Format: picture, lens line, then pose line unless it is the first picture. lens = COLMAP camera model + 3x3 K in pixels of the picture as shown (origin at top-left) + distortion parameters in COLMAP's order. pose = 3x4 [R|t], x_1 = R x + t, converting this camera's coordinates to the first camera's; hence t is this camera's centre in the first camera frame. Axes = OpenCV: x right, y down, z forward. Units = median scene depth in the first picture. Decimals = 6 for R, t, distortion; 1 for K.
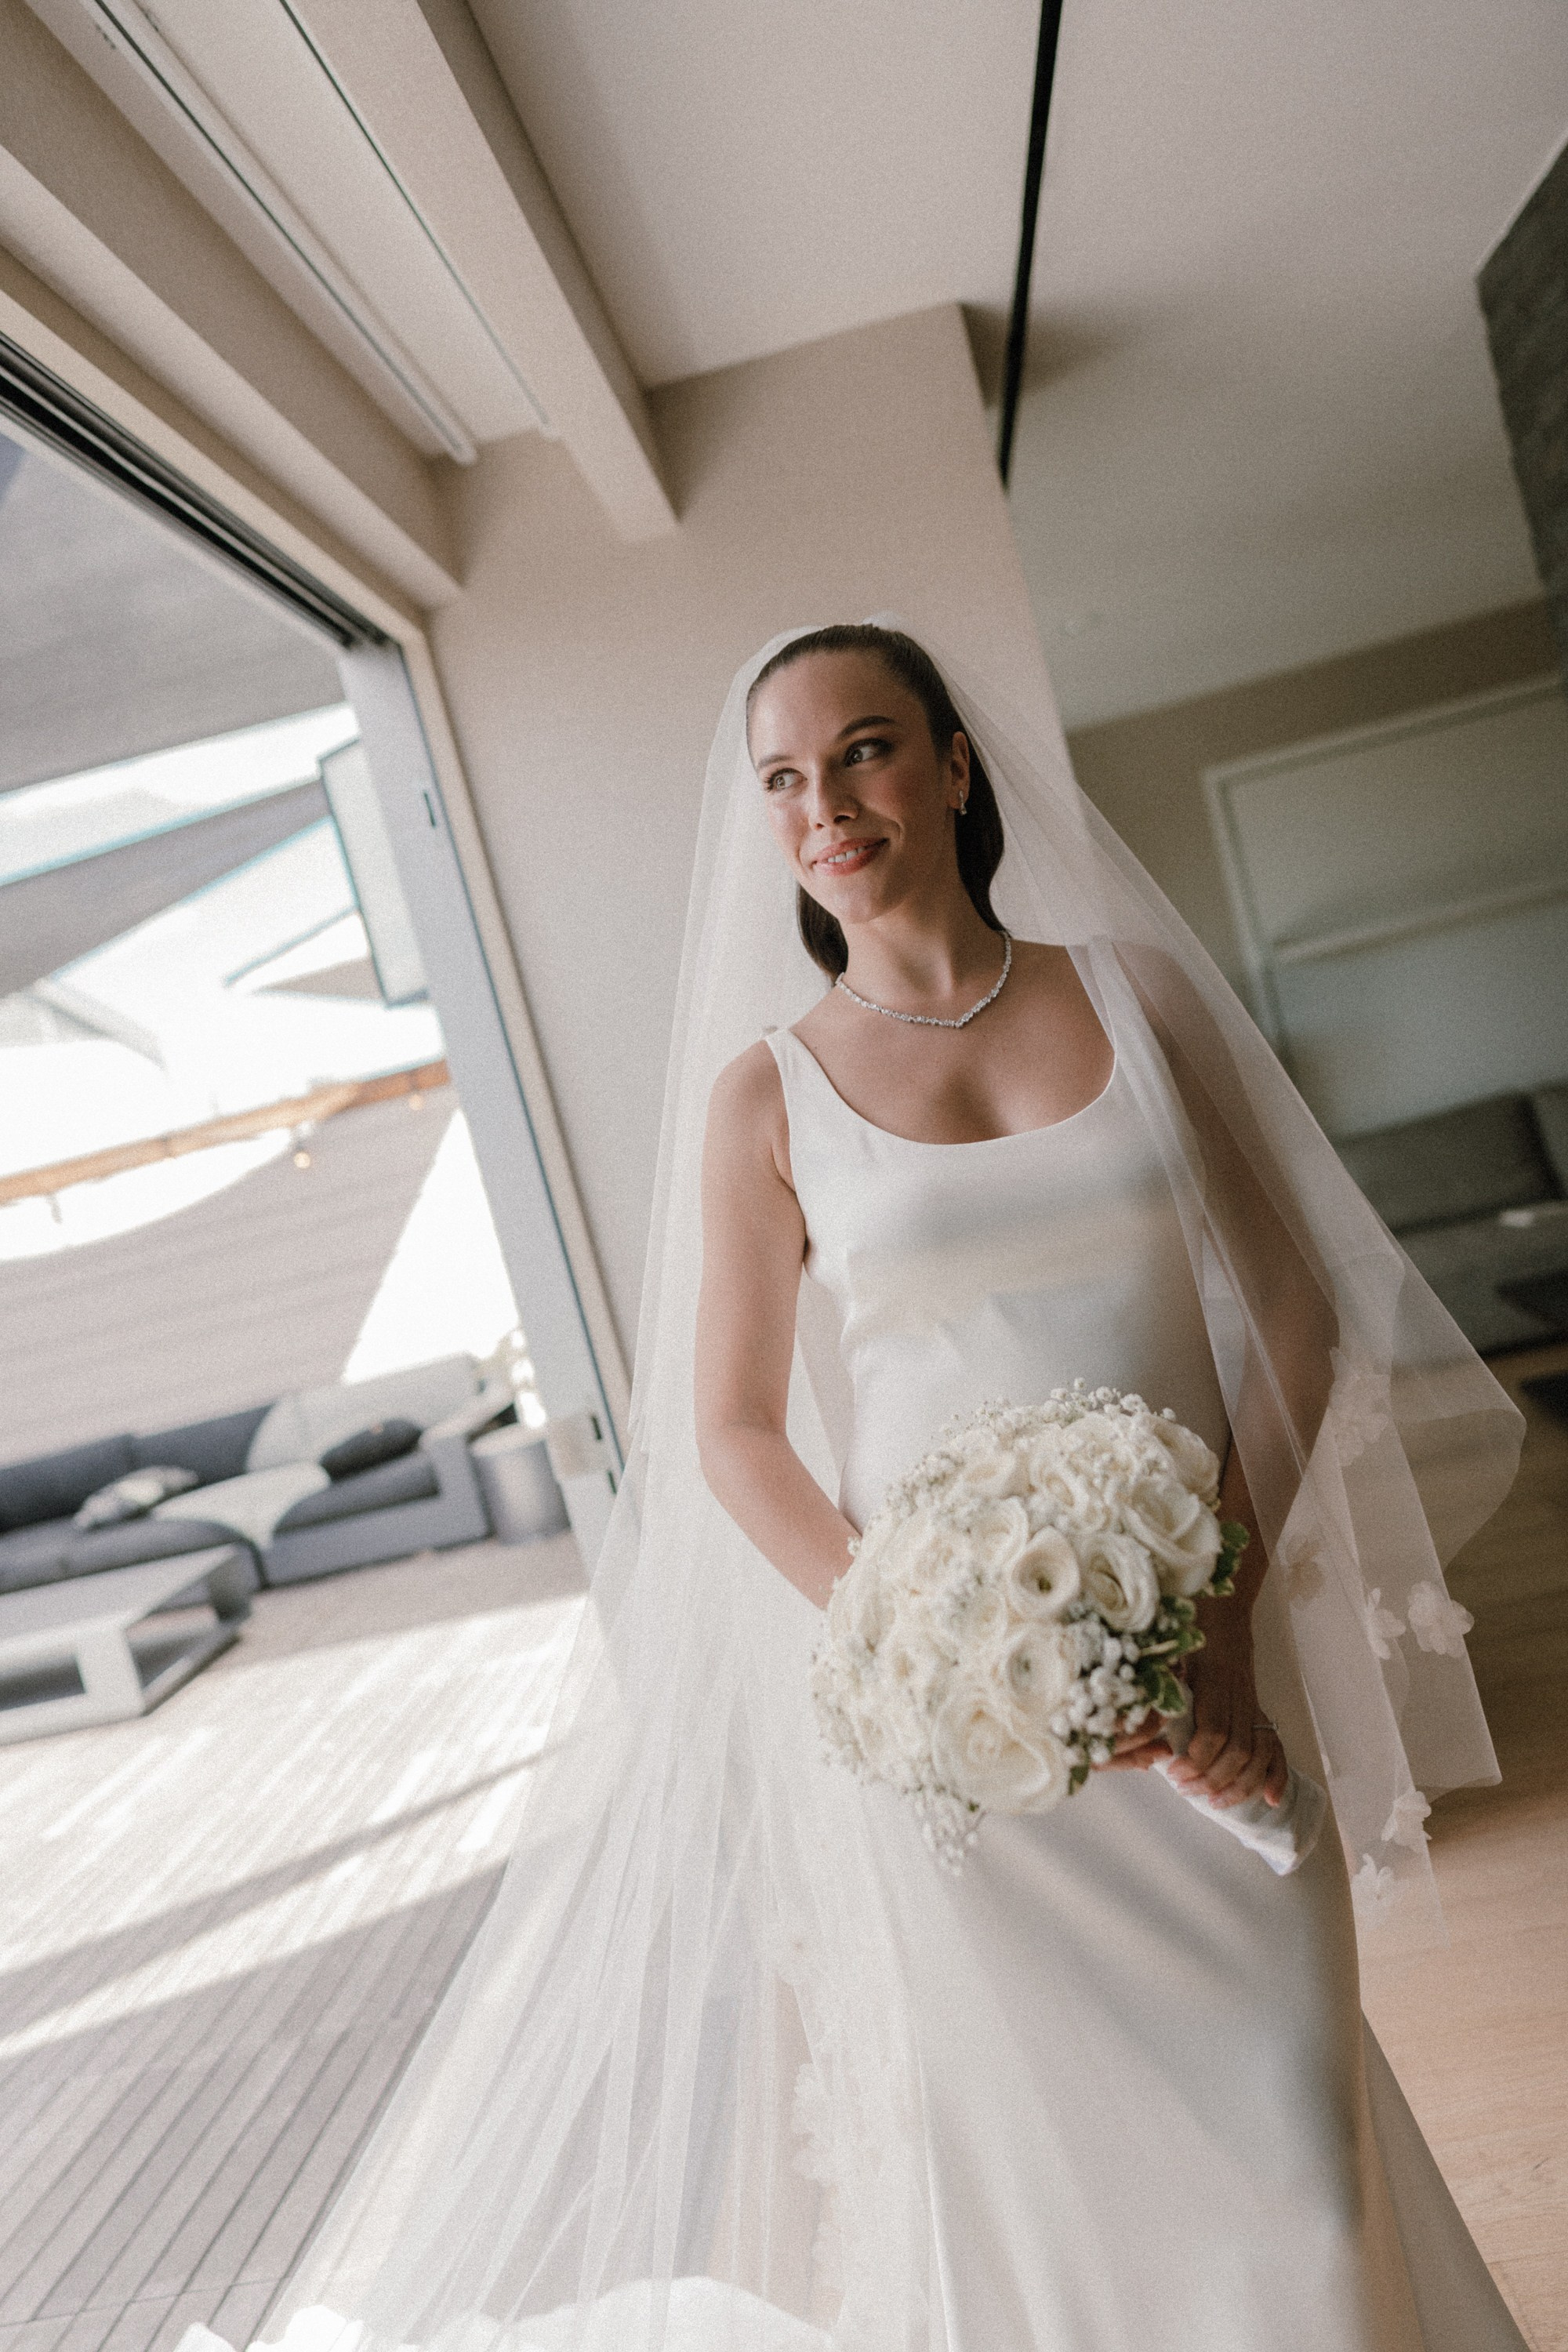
lens RADIAL K [[1588.7, 0, 787.9], [0, 1588.7, 1203.8], [0, 0, 1]] dist [0.001173, -0.000817]
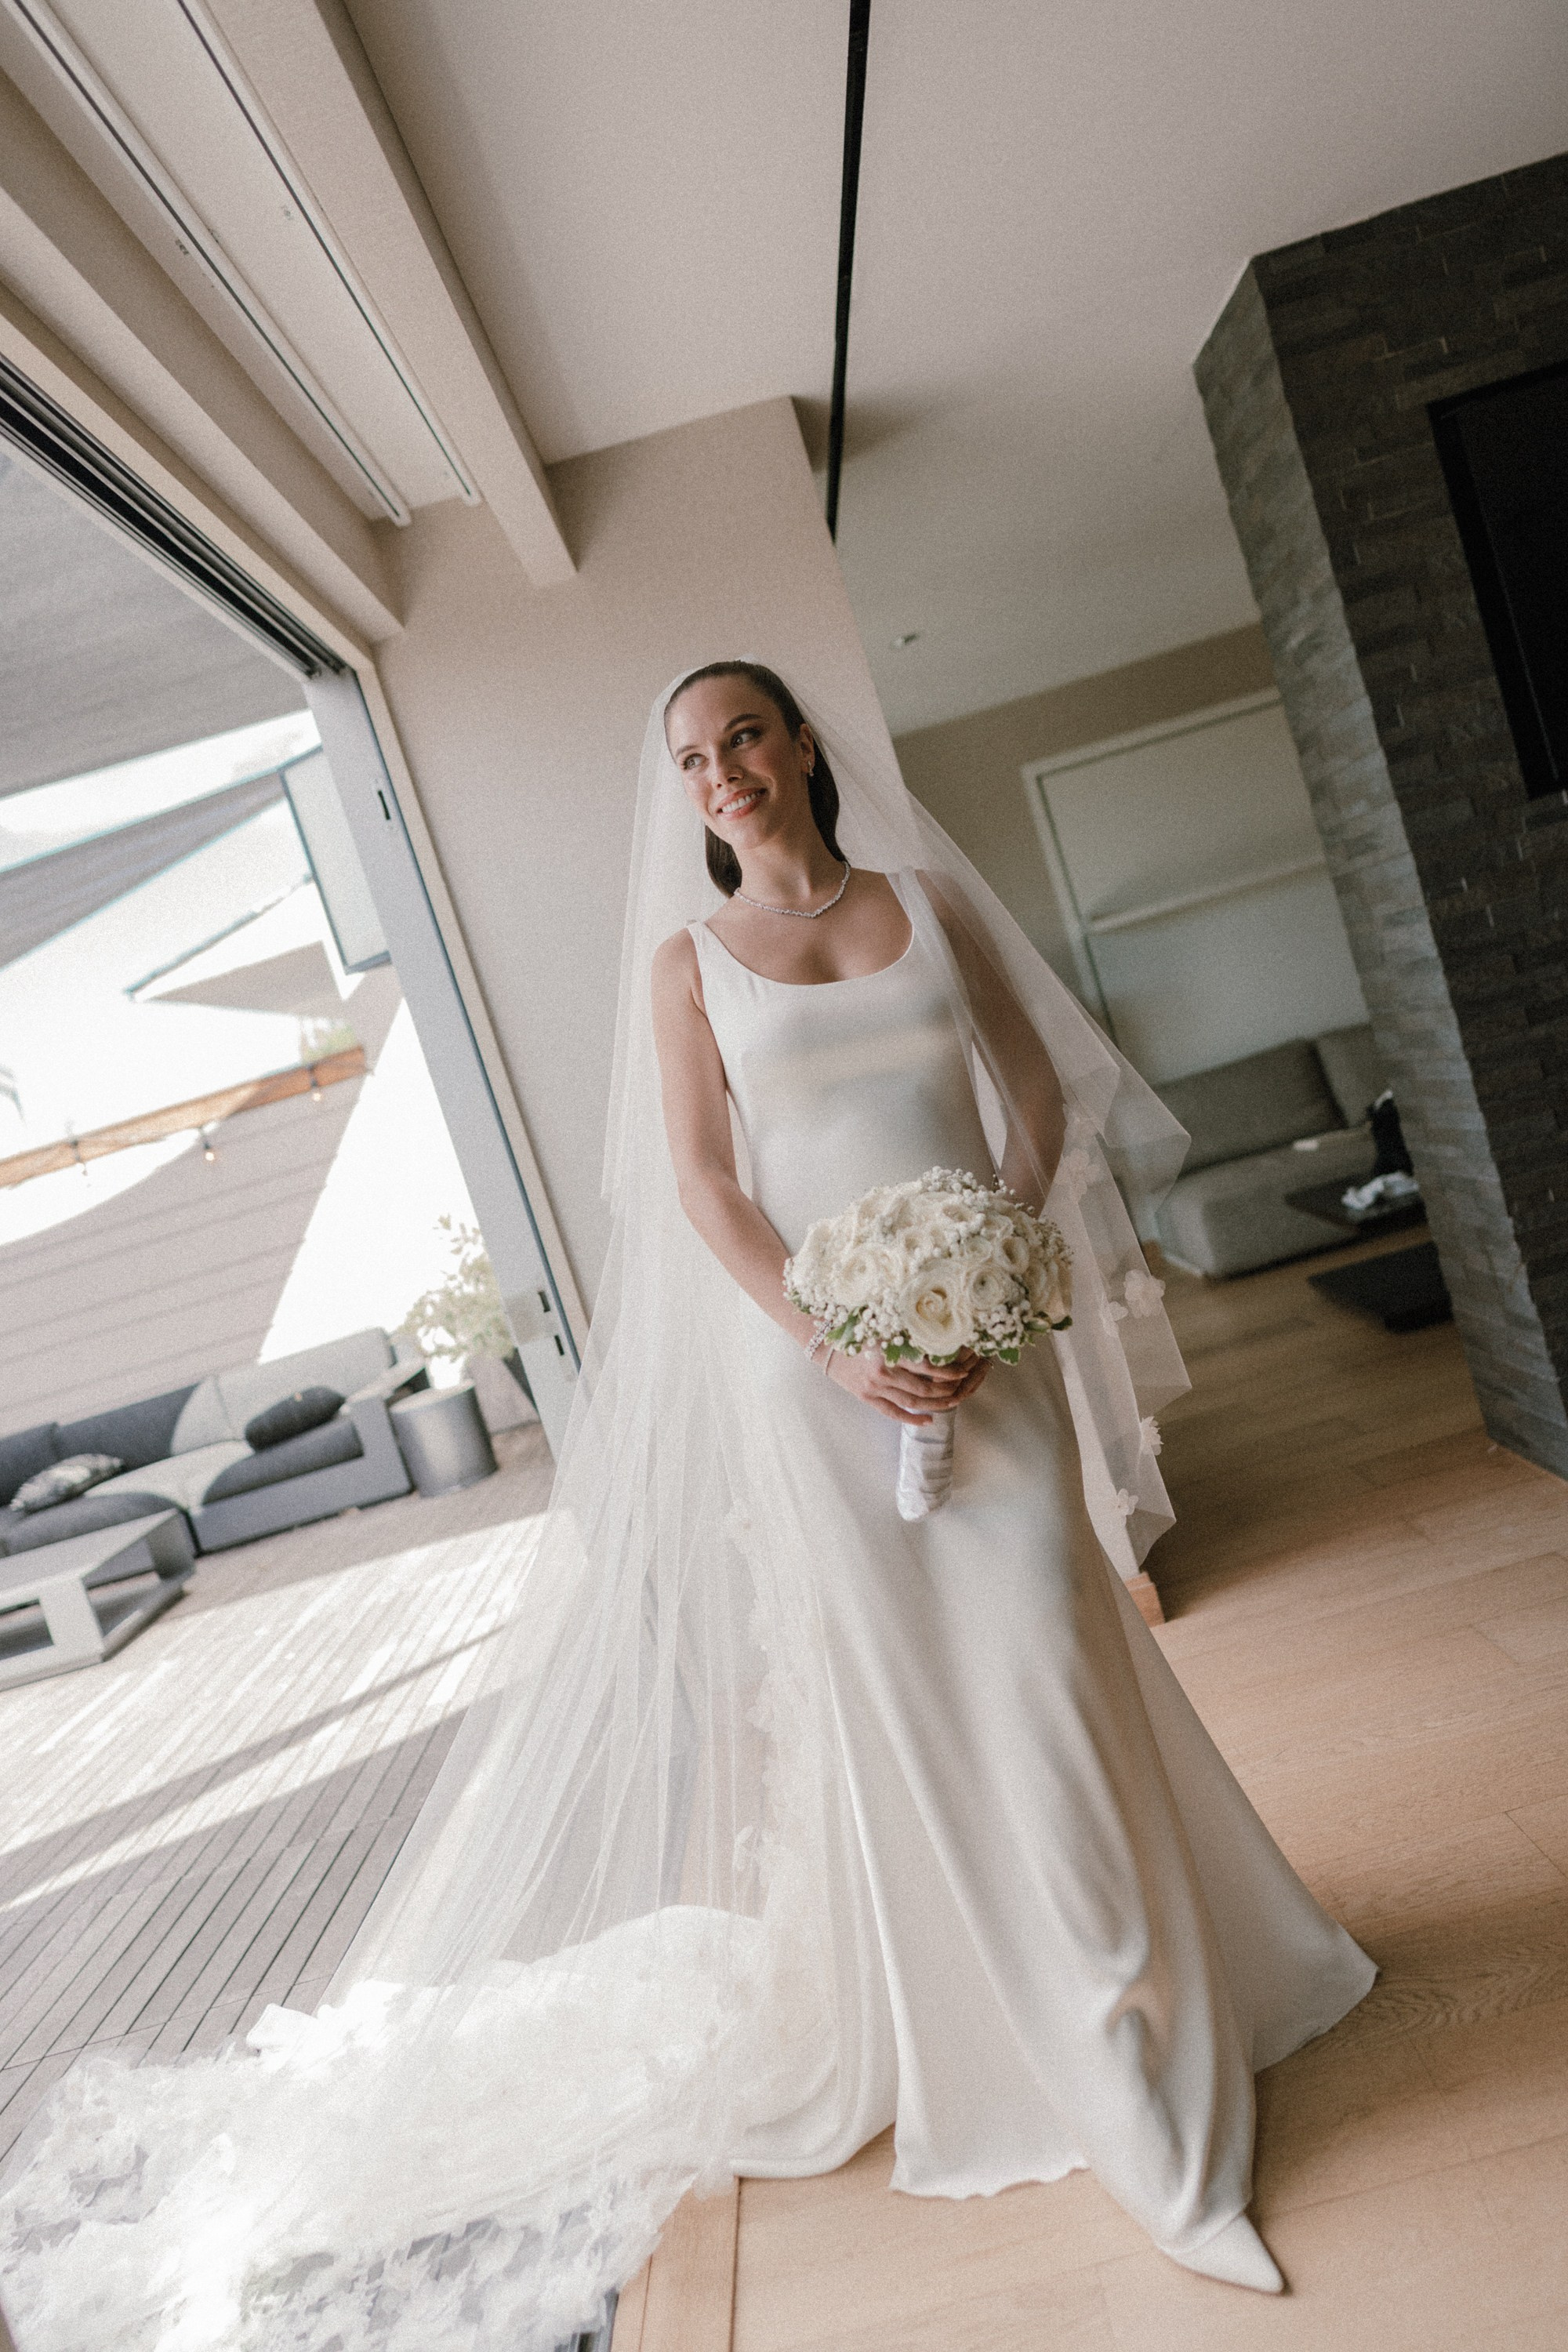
lens RADIAL K [[1588.7, 0, 787.9], [0, 1588.7, 1203.8], [0, 0, 1]] dist [0.001173, -0.000817]
pose [[0.995242, -0.050532, 0.083312, -0.022945], [0.051185, 0.998673, -0.005712, 0.060722], [-0.082912, 0.009949, 0.996507, -0.182252]]
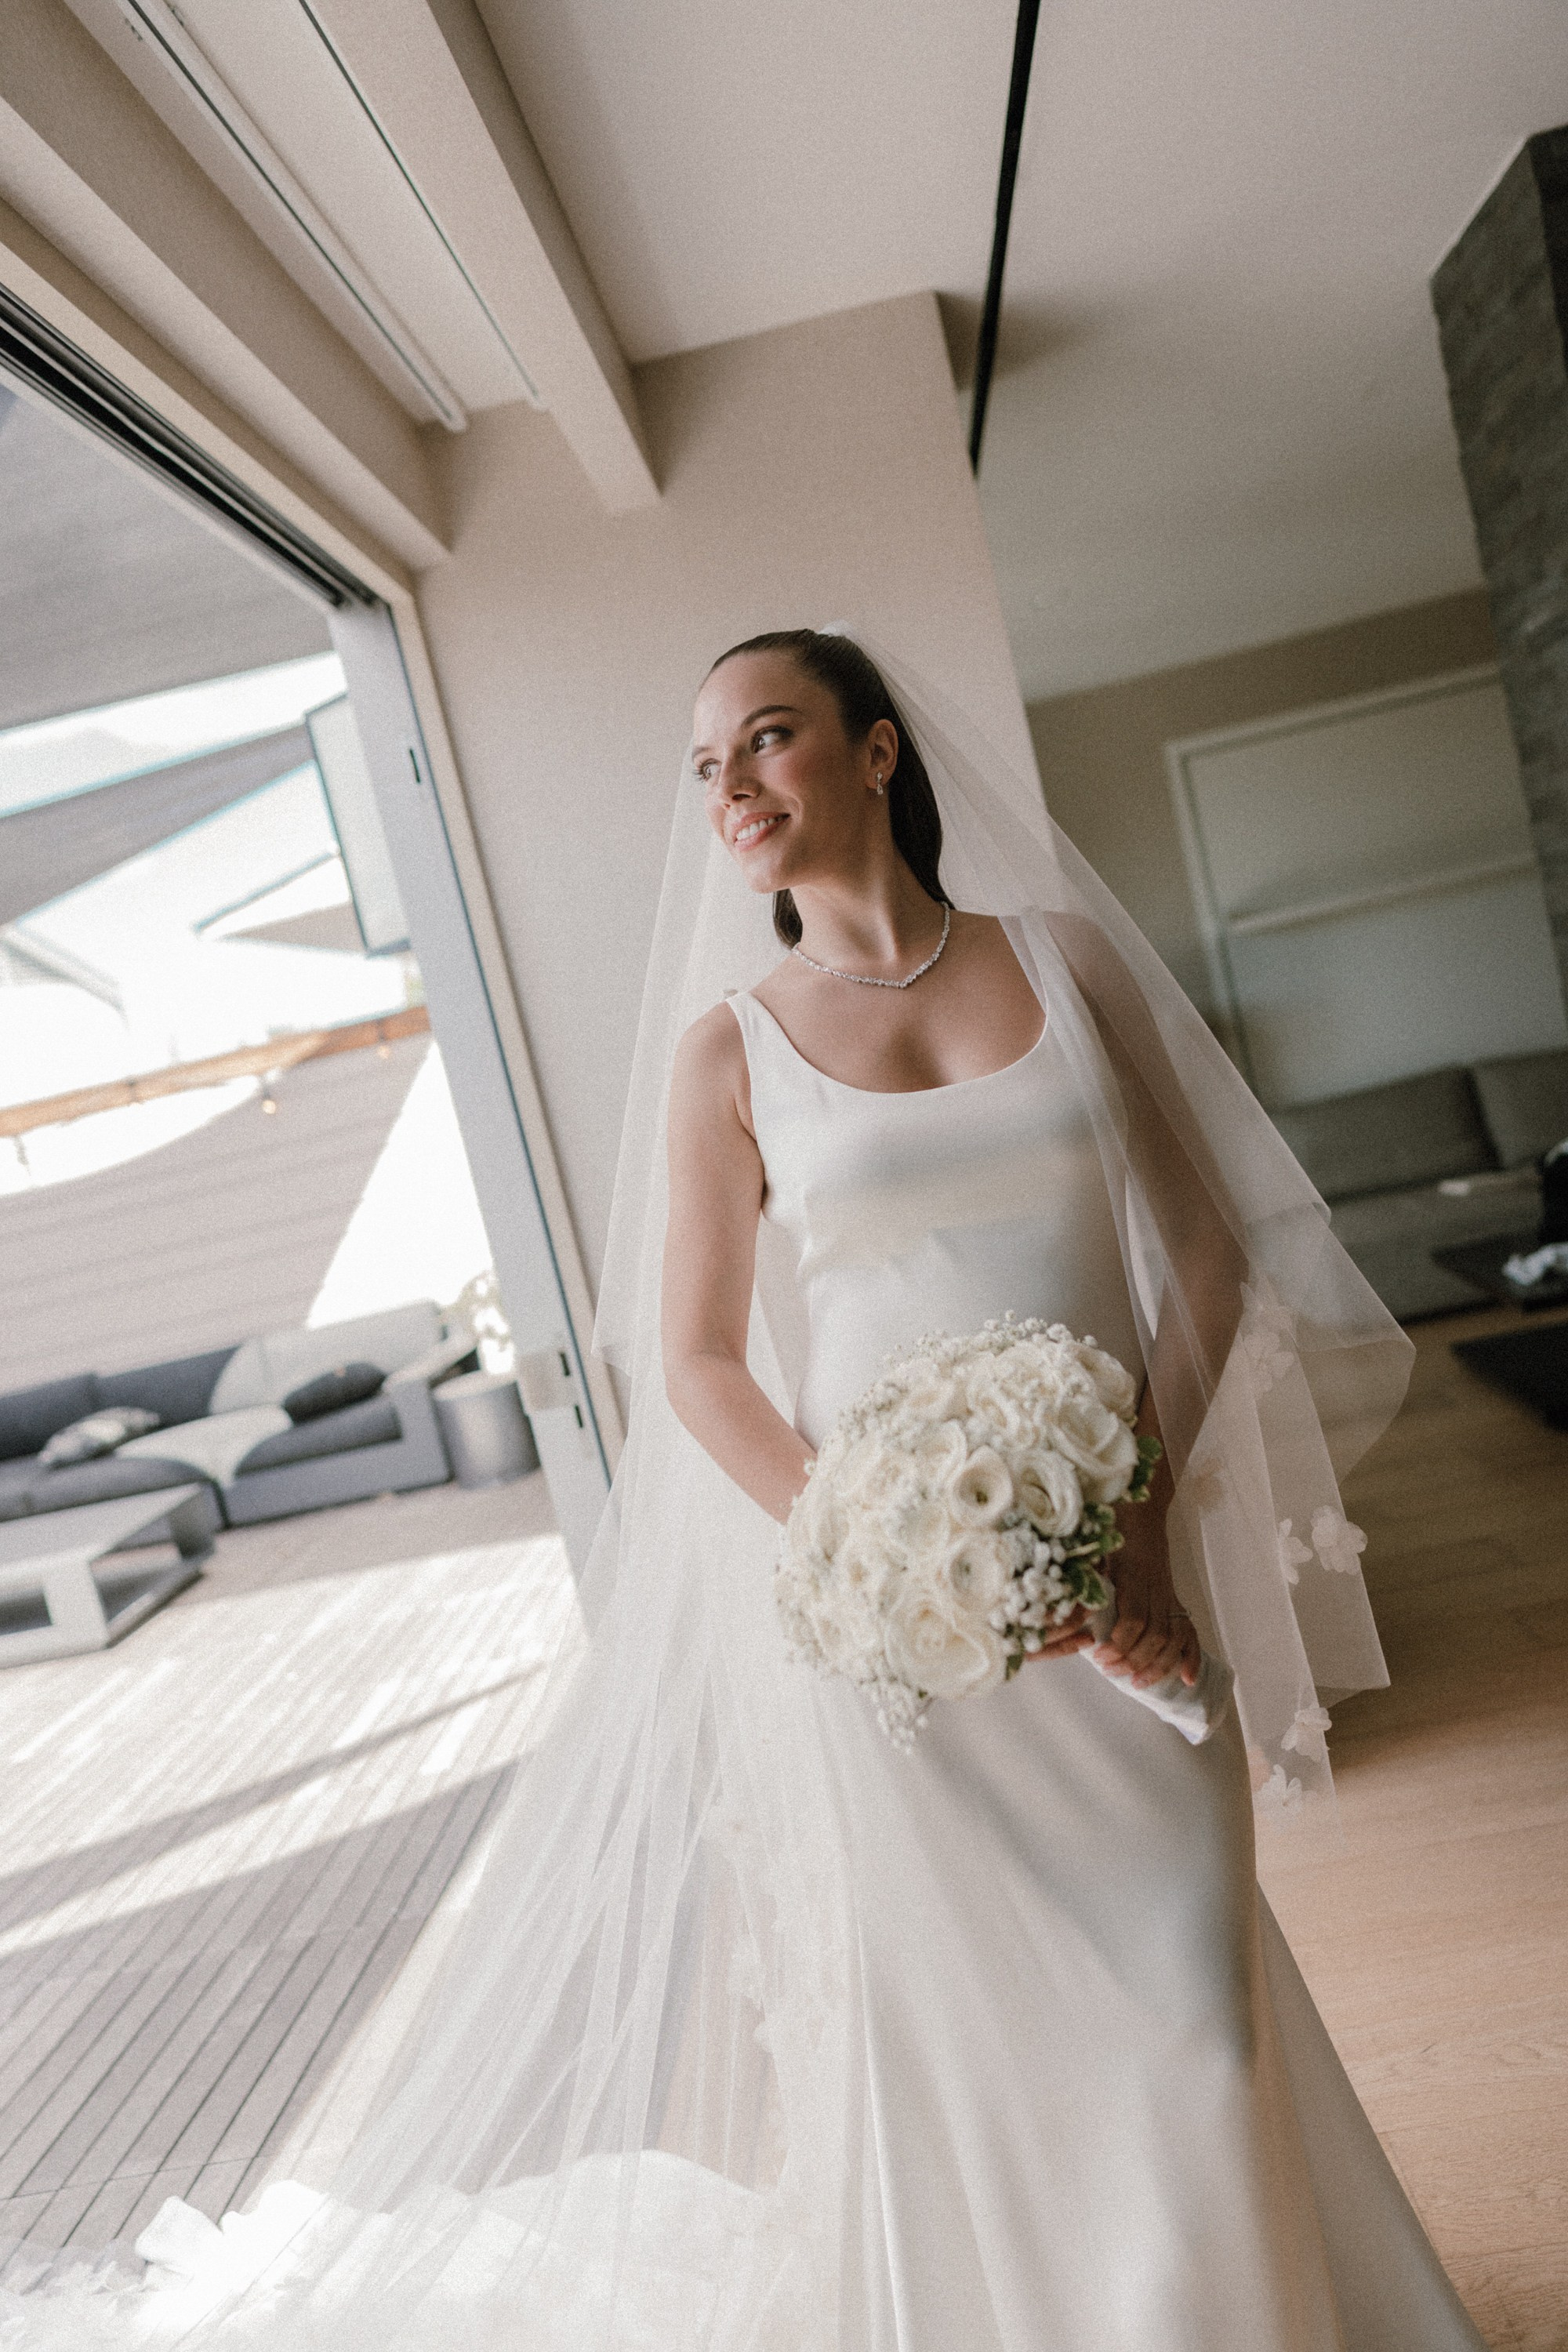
lens RADIAL K [[1588.0, 0, 783.4], [0, 1588.0, 1193.3], [0, 0, 1]] dist [0.003118, 0.000497]
pose [[0.999530, 0.020568, 0.022728, -0.002011], [-0.020981, 0.999616, 0.018095, 0.005009], [-0.022347, -0.018563, 0.999578, -0.034434]]
